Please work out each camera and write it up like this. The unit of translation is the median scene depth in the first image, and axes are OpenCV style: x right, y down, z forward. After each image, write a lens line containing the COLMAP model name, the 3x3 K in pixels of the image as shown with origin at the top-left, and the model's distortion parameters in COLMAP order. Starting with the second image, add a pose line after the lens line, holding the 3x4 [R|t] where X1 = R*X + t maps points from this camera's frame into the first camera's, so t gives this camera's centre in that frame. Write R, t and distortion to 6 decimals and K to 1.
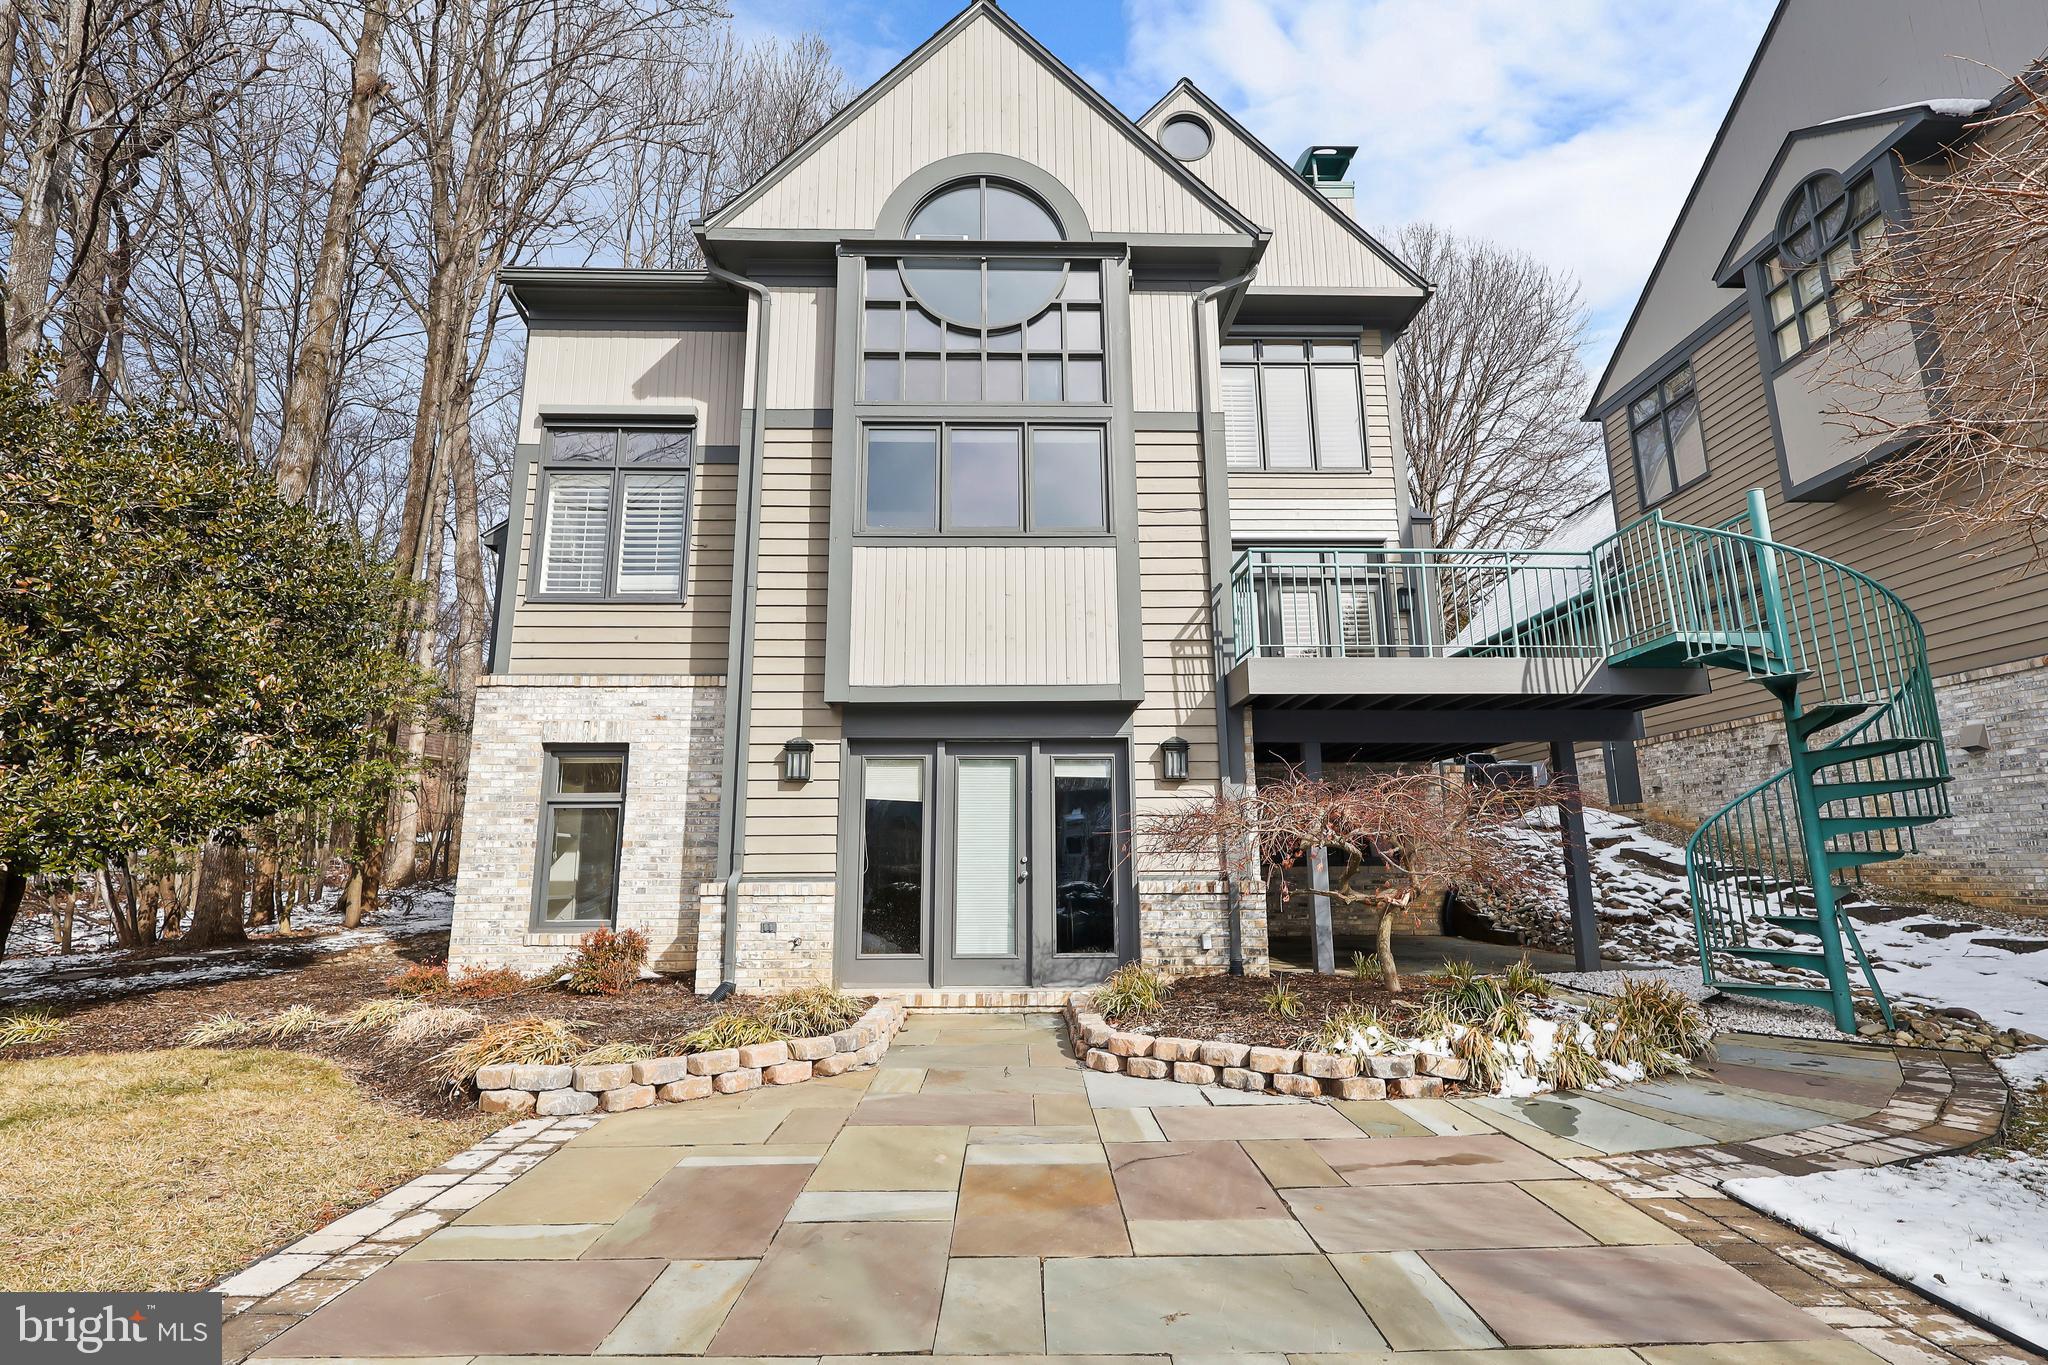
lens RADIAL K [[967.1, 0, 1024.2], [0, 967.1, 681.5], [0, 0, 1]] dist [-0.003750, -0.000357]
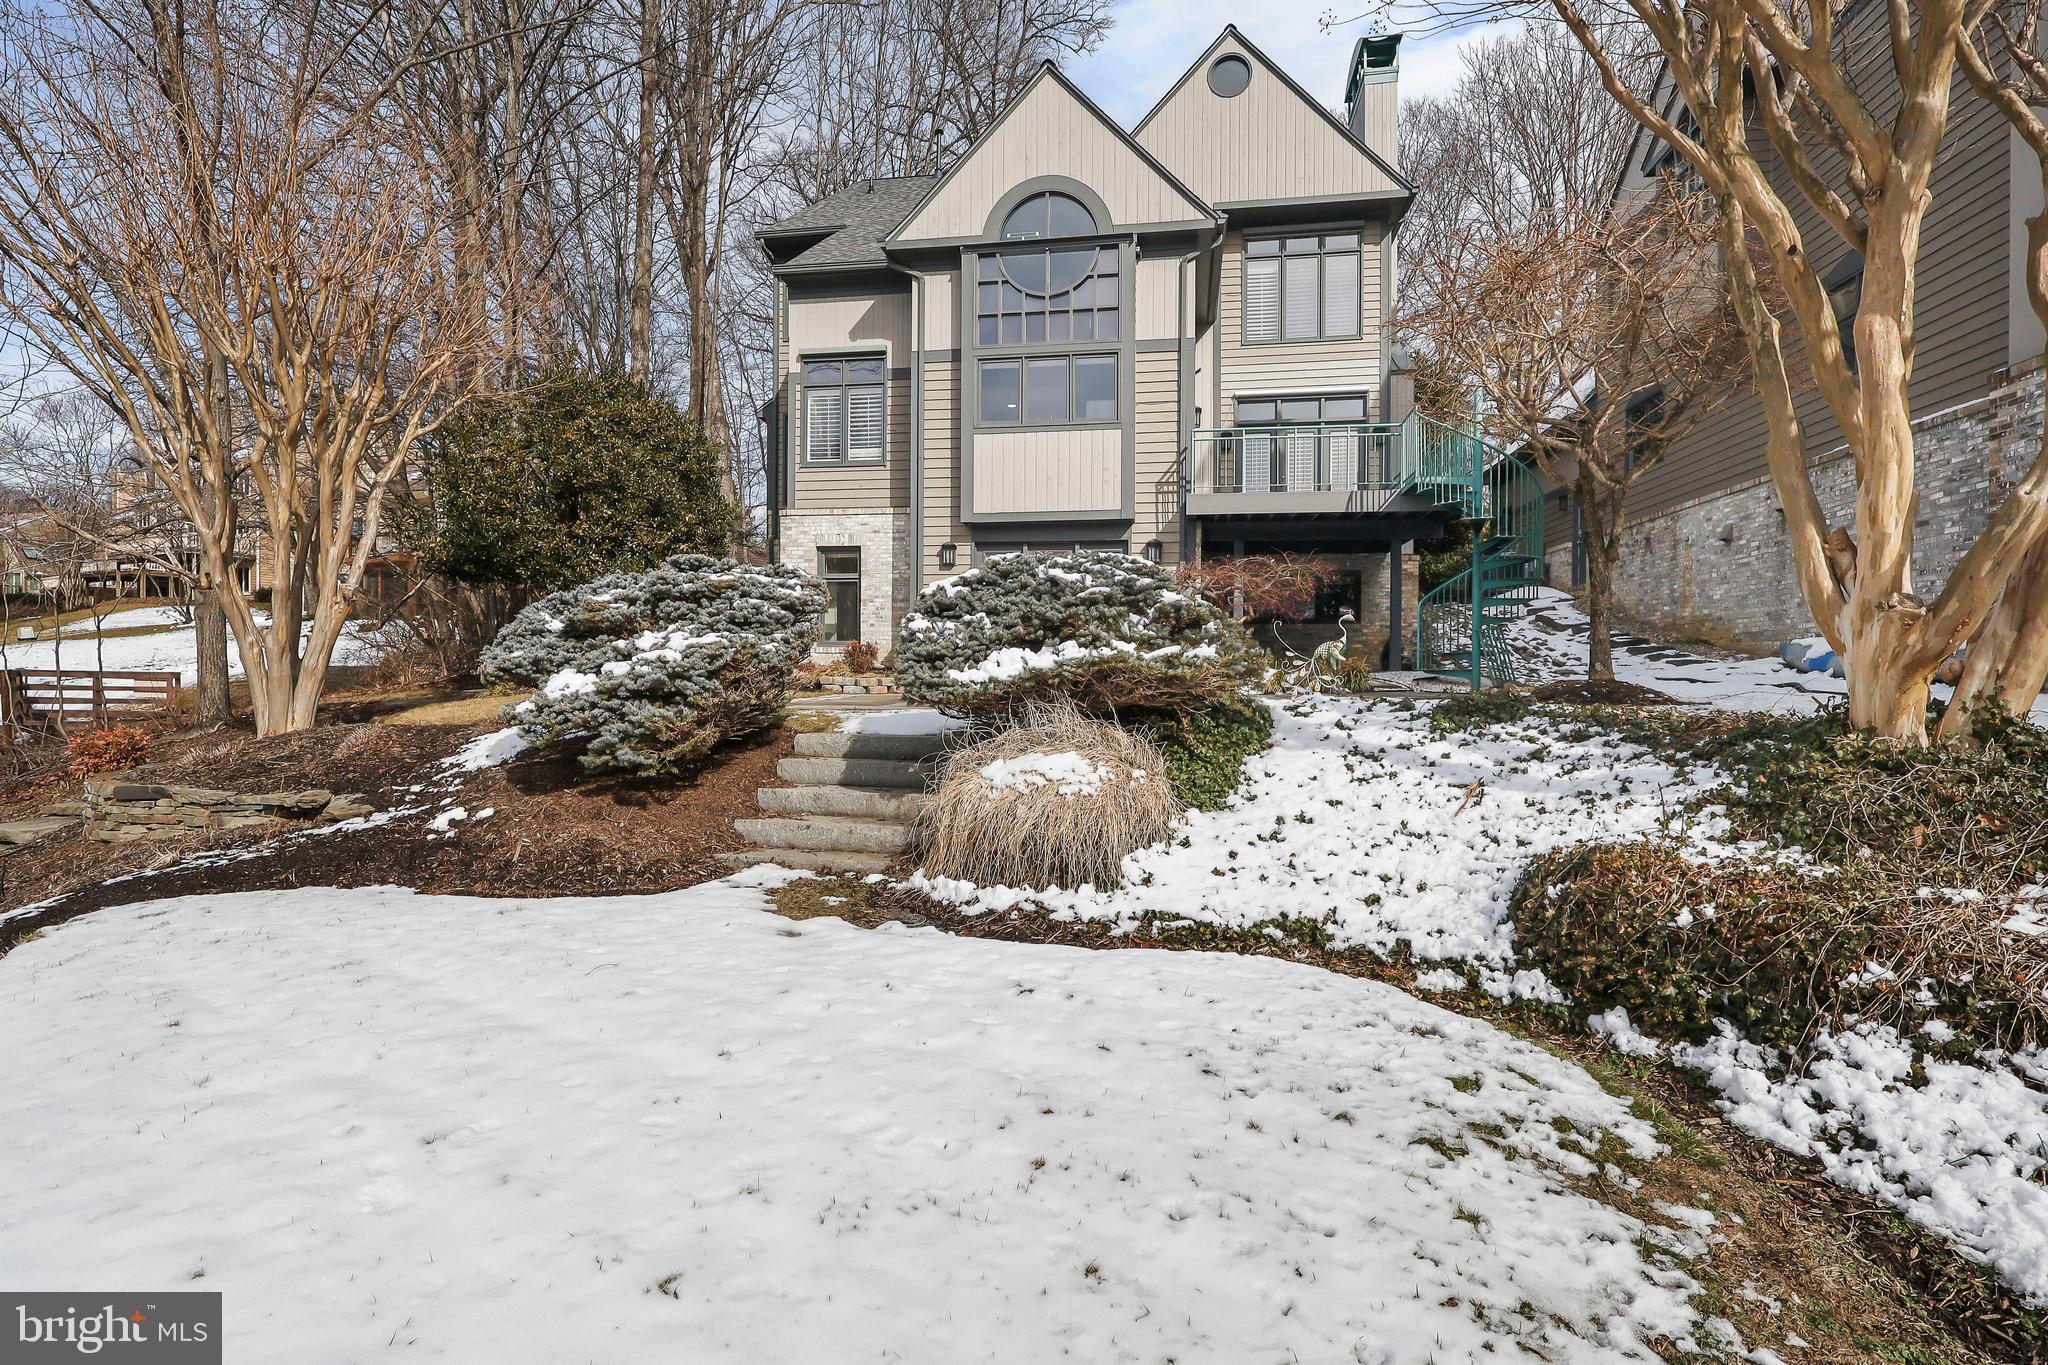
lens RADIAL K [[967.1, 0, 1022.9], [0, 967.1, 685.2], [0, 0, 1]] dist [-0.003750, -0.000357]
pose [[0.980858, 0.015880, -0.194077, 0.249492], [0.024153, 0.979051, 0.202180, -0.040782], [0.193222, -0.202997, 0.959926, -0.745235]]
